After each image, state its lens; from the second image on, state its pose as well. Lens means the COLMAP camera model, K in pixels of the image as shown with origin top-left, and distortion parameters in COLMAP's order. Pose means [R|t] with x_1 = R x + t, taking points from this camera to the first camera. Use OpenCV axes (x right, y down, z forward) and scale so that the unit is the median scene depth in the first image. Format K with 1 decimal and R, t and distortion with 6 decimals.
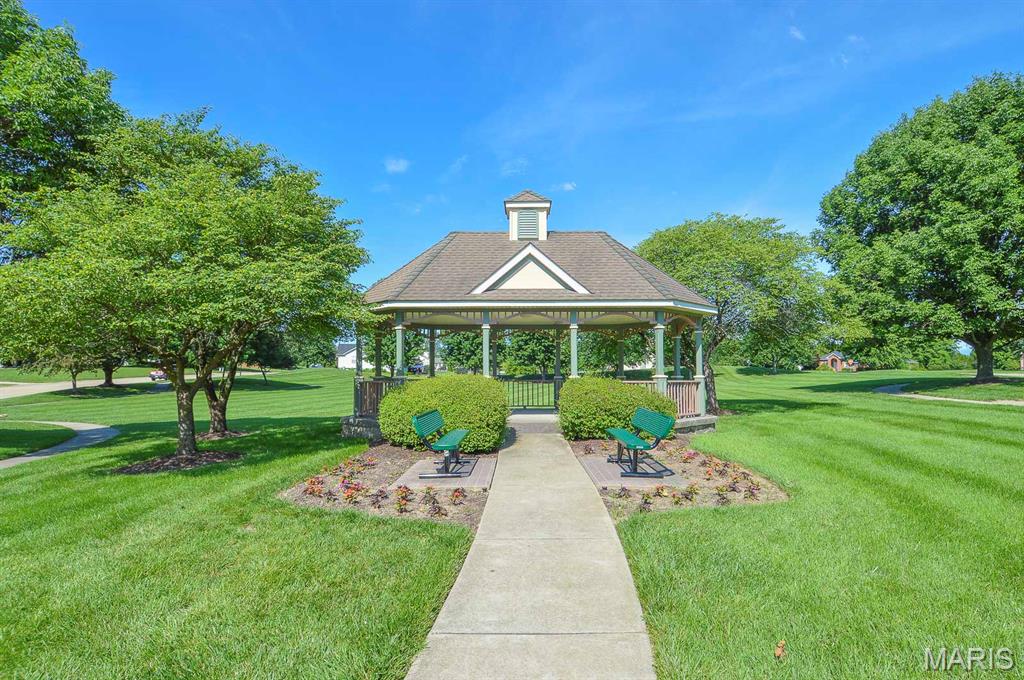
lens RADIAL K [[543.0, 0, 512.3], [0, 543.0, 358.0], [0, 0, 1]] dist [-0.000823, -0.000817]
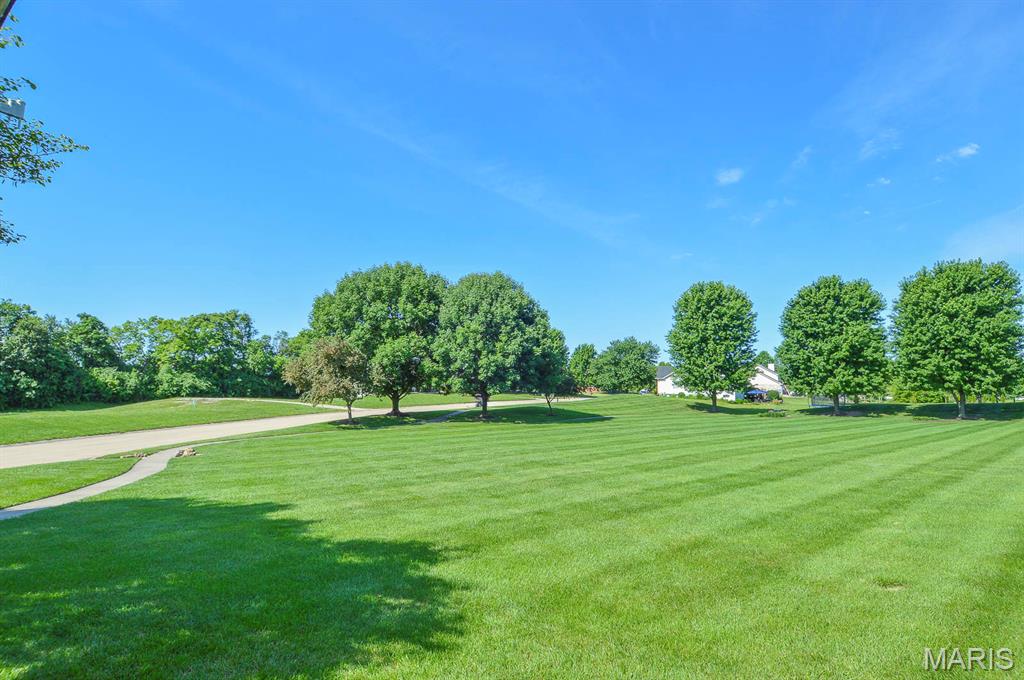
lens RADIAL K [[554.2, 0, 509.8], [0, 554.2, 310.1], [0, 0, 1]] dist [0.001696, -0.000814]
pose [[0.819600, -0.085310, -0.566549, 0.000234], [0.011797, 0.991155, -0.132181, -0.000321], [0.572815, 0.101652, 0.813357, 0.173254]]
